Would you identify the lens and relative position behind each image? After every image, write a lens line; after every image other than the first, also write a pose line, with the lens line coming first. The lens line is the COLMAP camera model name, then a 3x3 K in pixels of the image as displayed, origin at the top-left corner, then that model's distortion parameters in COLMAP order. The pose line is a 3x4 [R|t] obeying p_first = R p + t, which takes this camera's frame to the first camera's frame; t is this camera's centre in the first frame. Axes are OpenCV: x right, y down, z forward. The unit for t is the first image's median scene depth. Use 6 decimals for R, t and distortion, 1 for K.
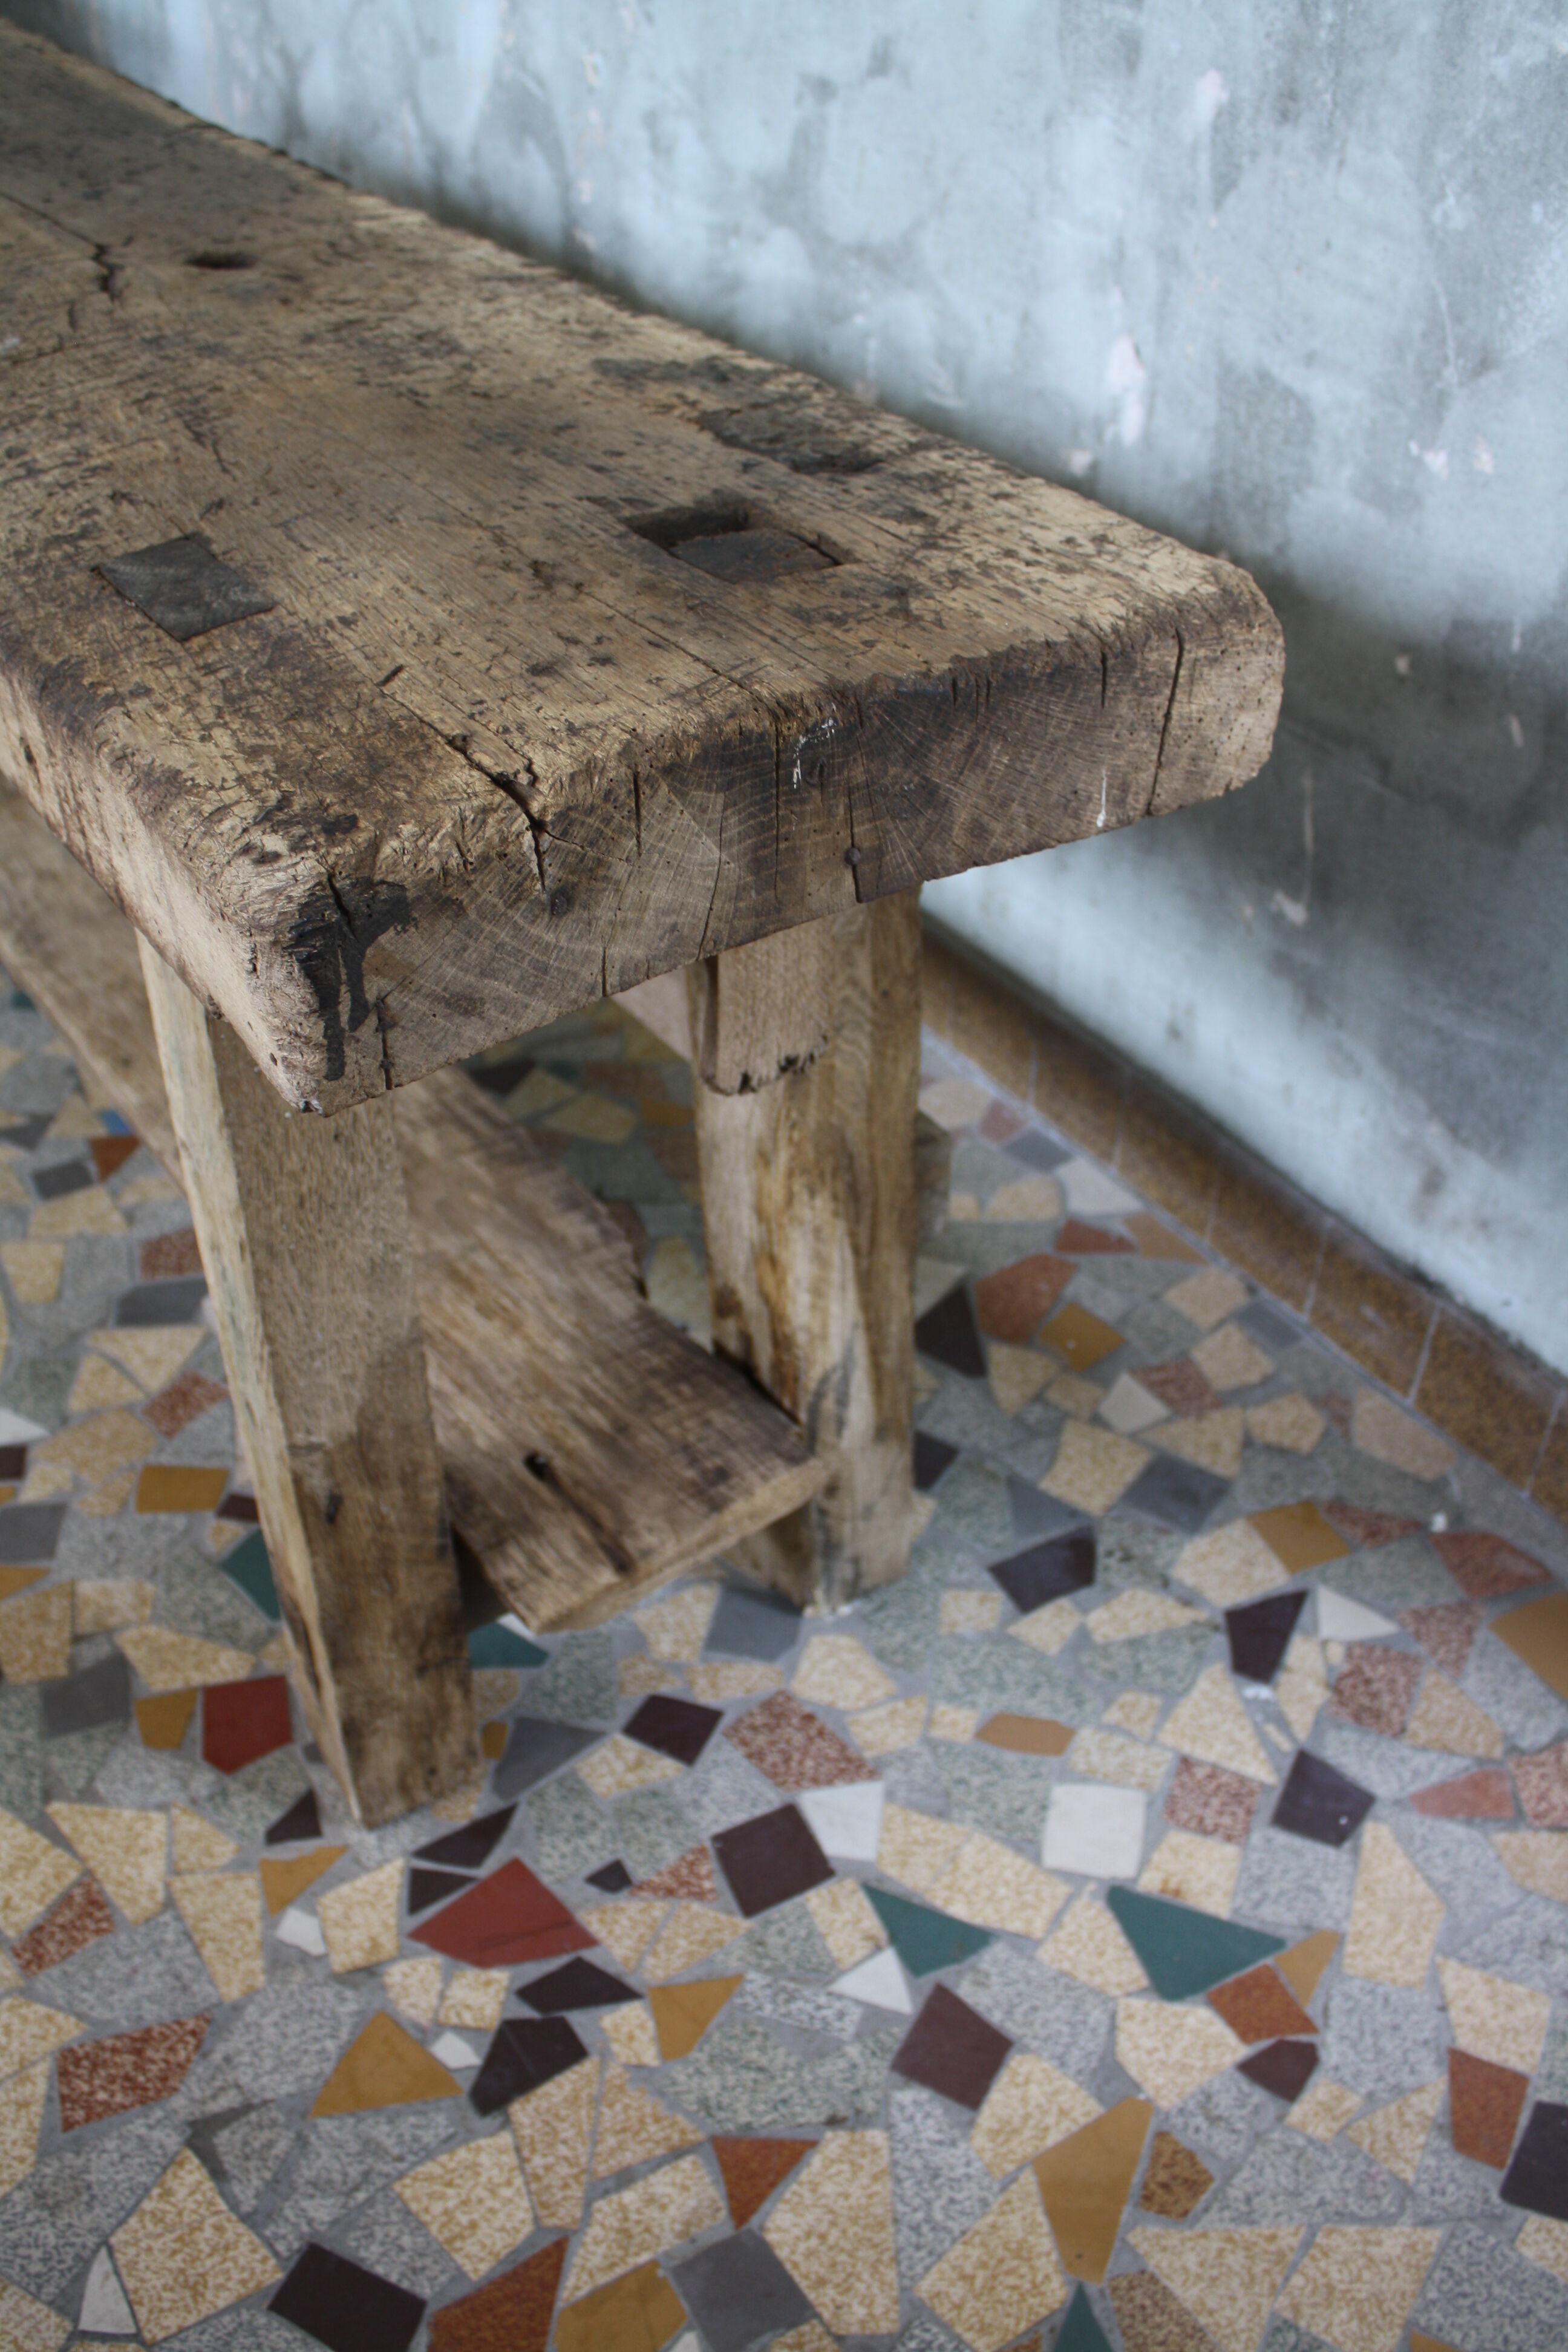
lens RADIAL K [[2128.0, 0, 772.6], [0, 2128.0, 1219.5], [0, 0, 1]] dist [-0.151887, 0.142102]
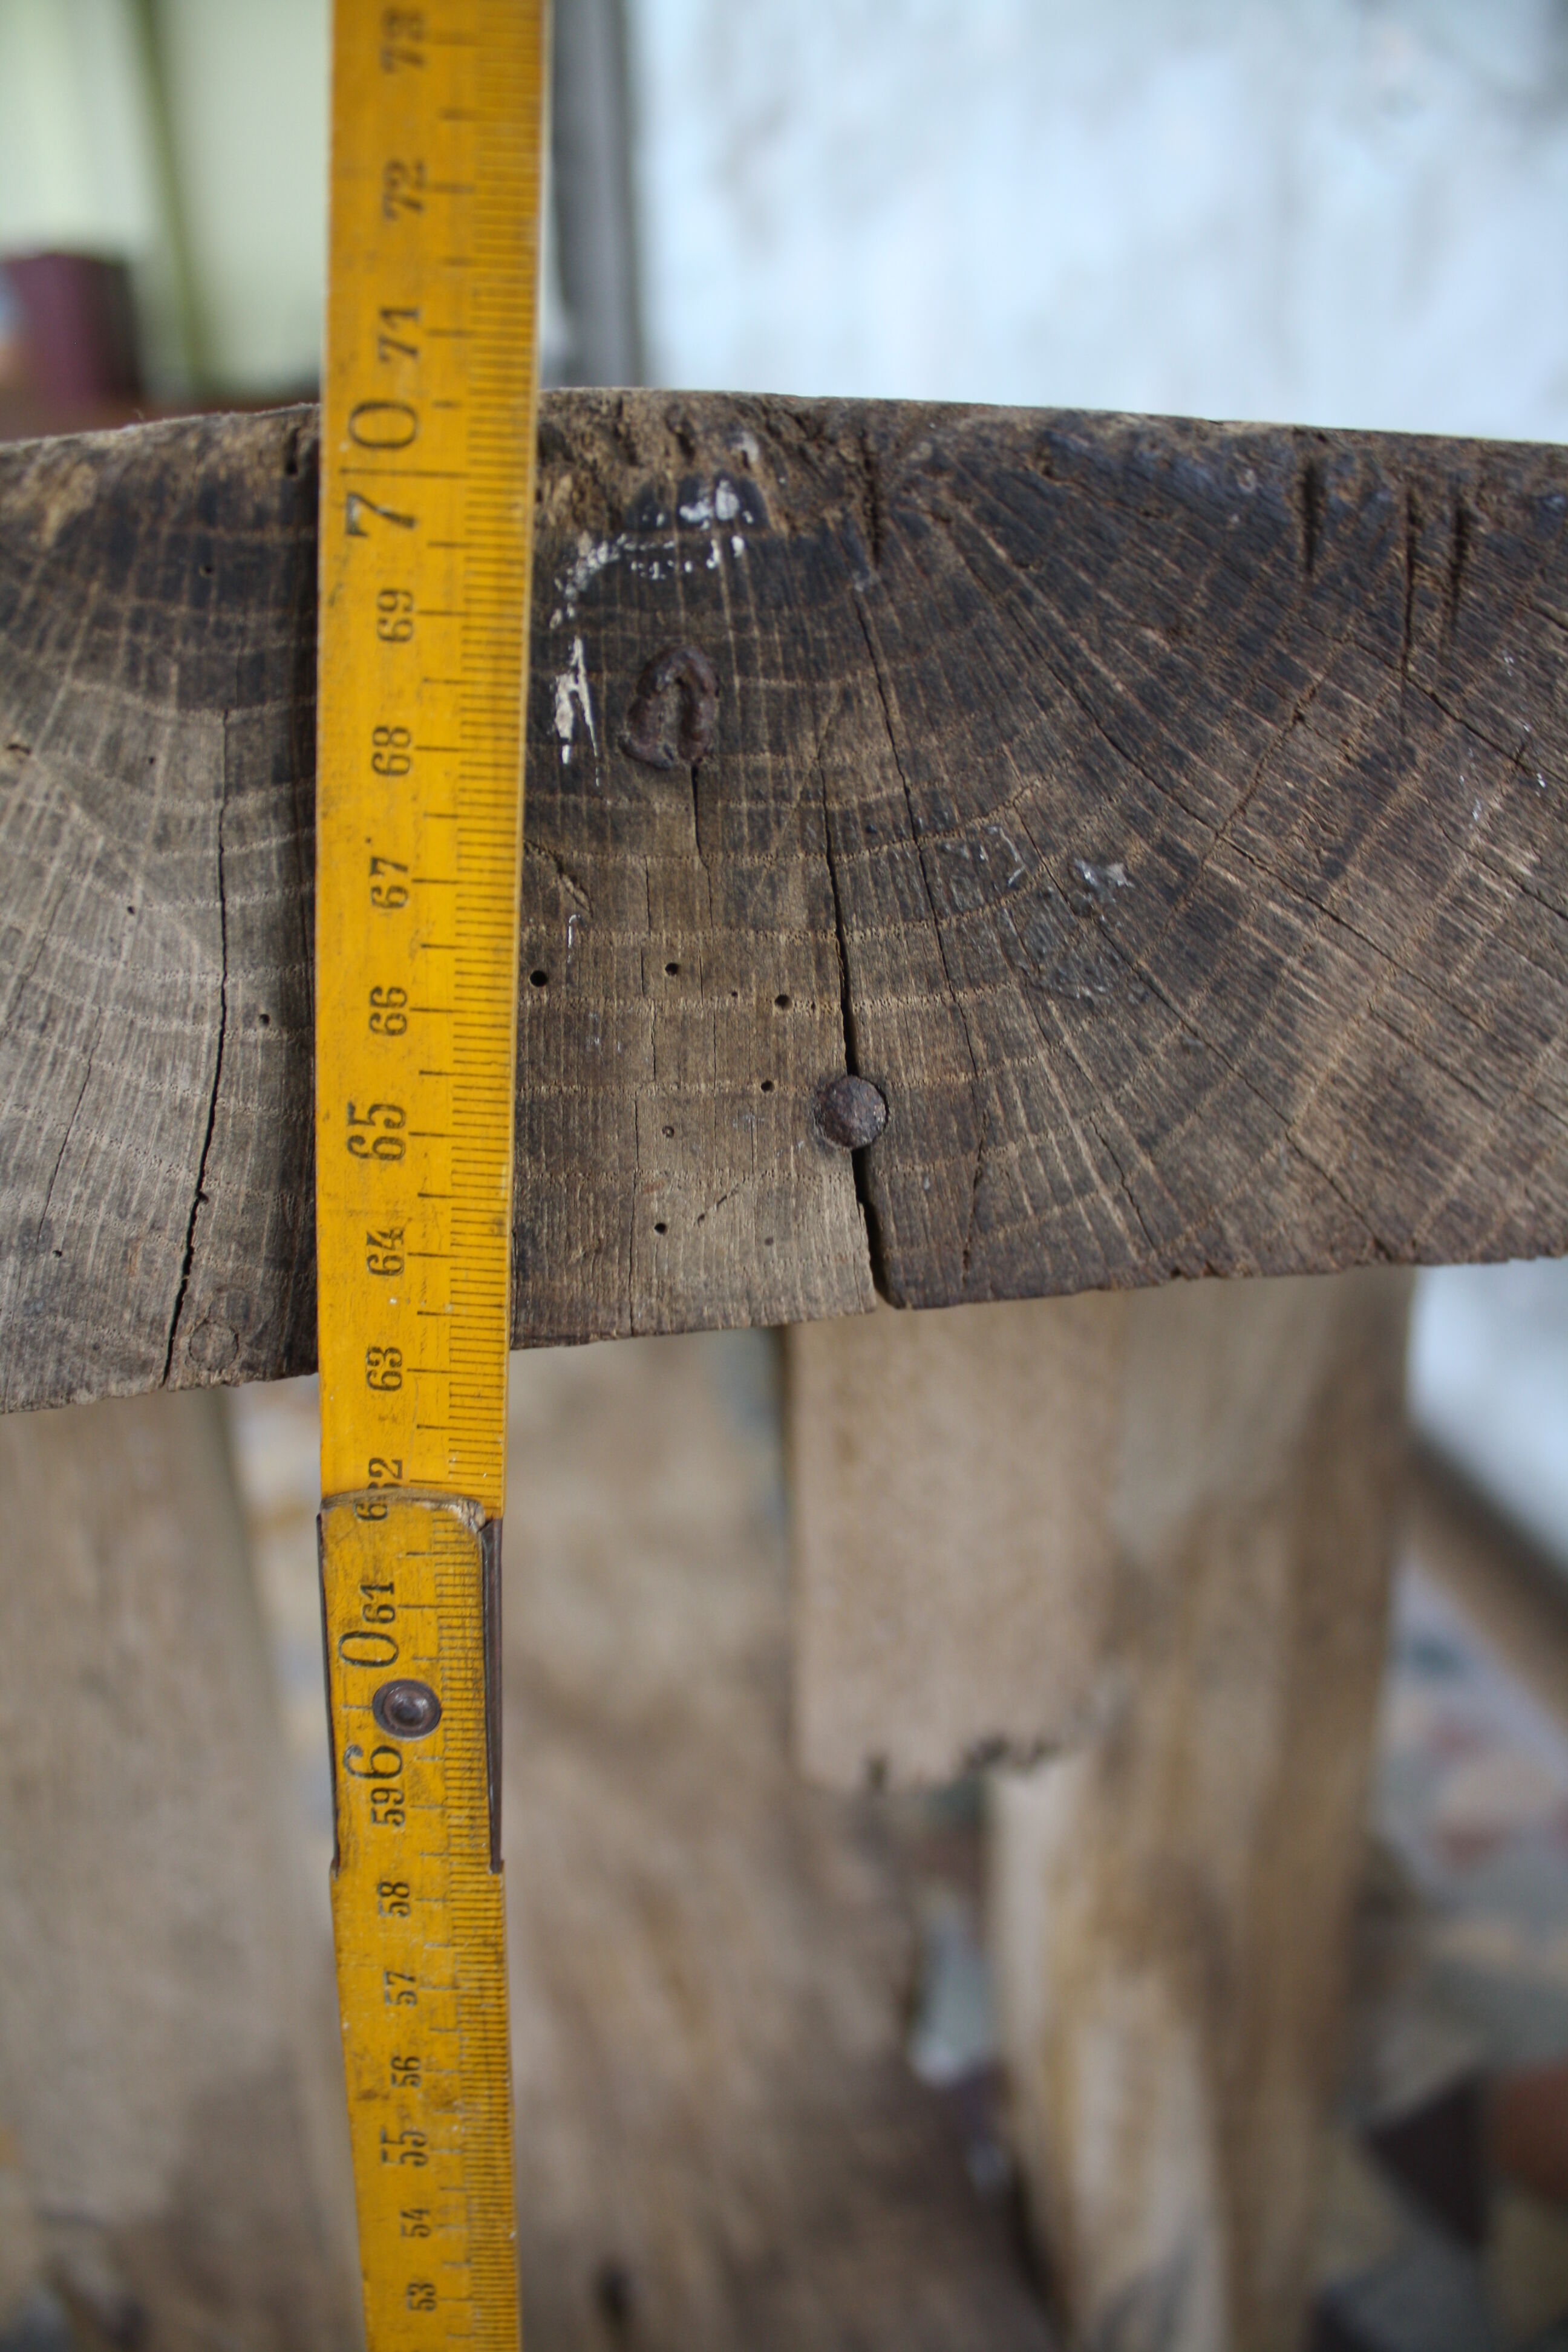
lens RADIAL K [[1805.5, 0, 774.9], [0, 1805.5, 1186.2], [0, 0, 1]] dist [-0.113573, 0.020585]
pose [[0.923749, 0.117270, -0.364602, 0.069508], [-0.218050, 0.943657, -0.248929, -0.065405], [0.314867, 0.309449, 0.897273, 0.498009]]
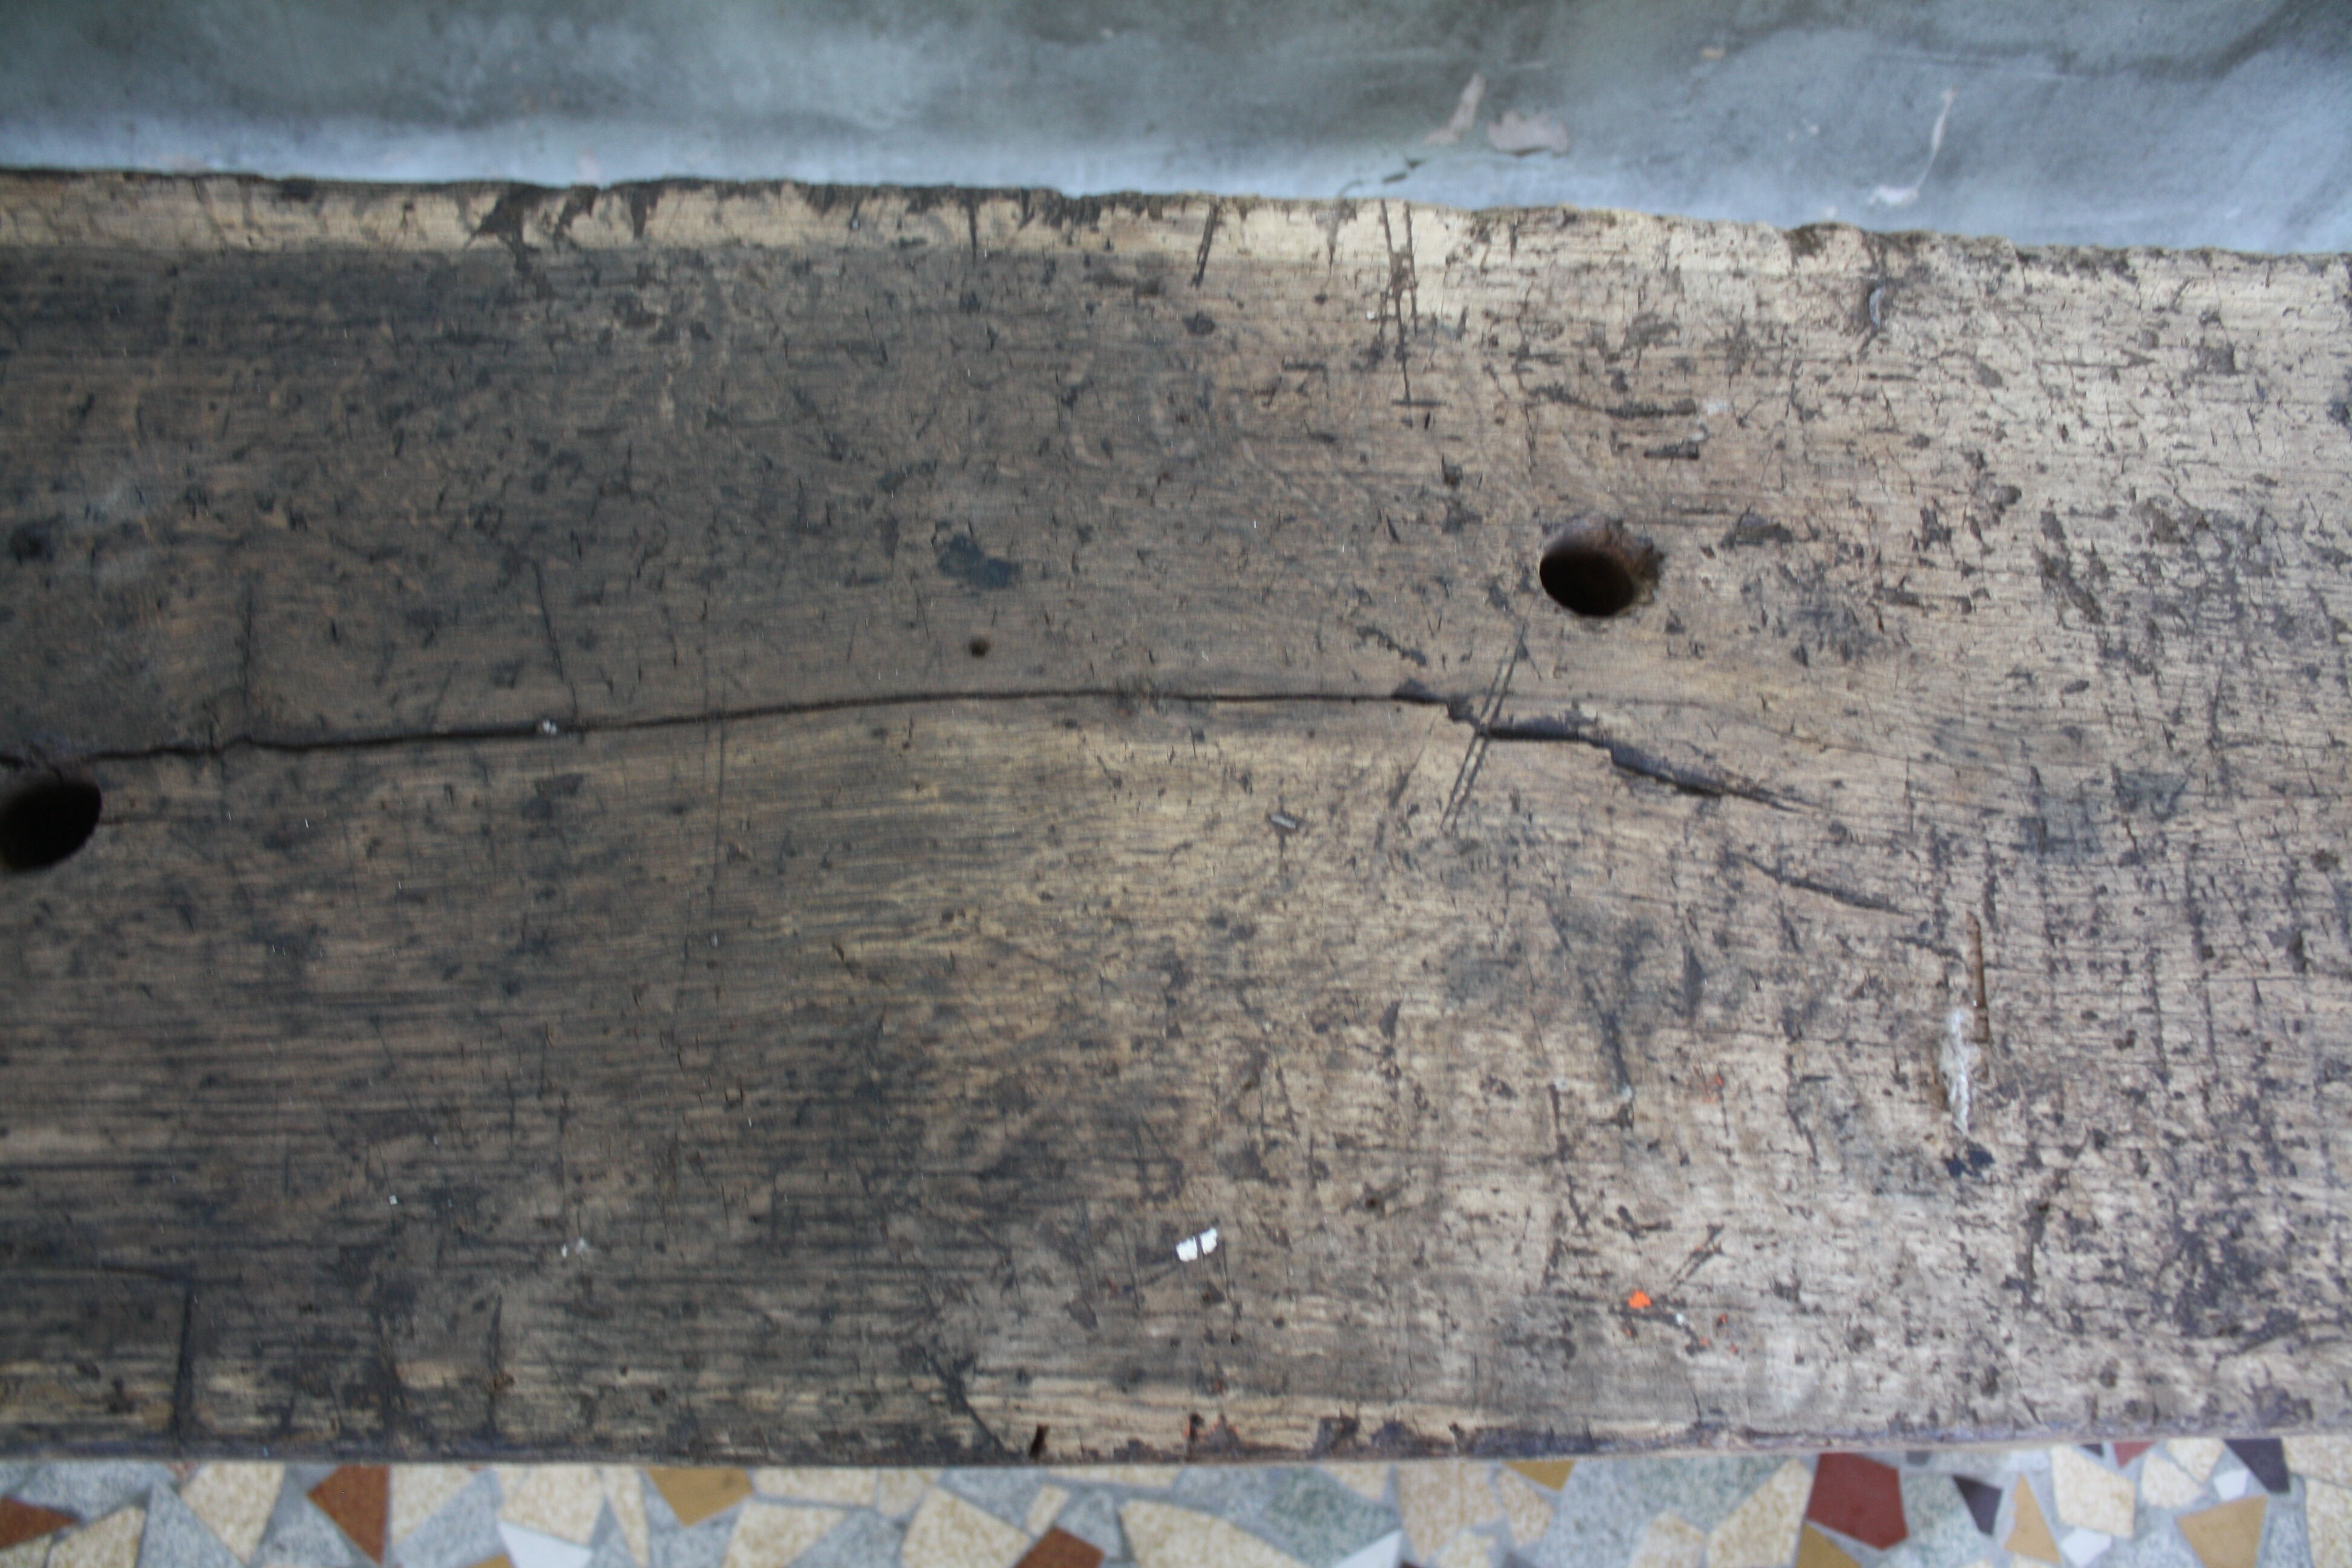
lens RADIAL K [[1895.9, 0, 1176.5], [0, 1895.9, 805.2], [0, 0, 1]] dist [-0.174116, 0.144549]
pose [[0.564533, -0.748462, 0.348006, -0.549953], [0.477374, 0.640008, 0.602083, -0.774446], [-0.673363, -0.173767, 0.718601, 0.676921]]
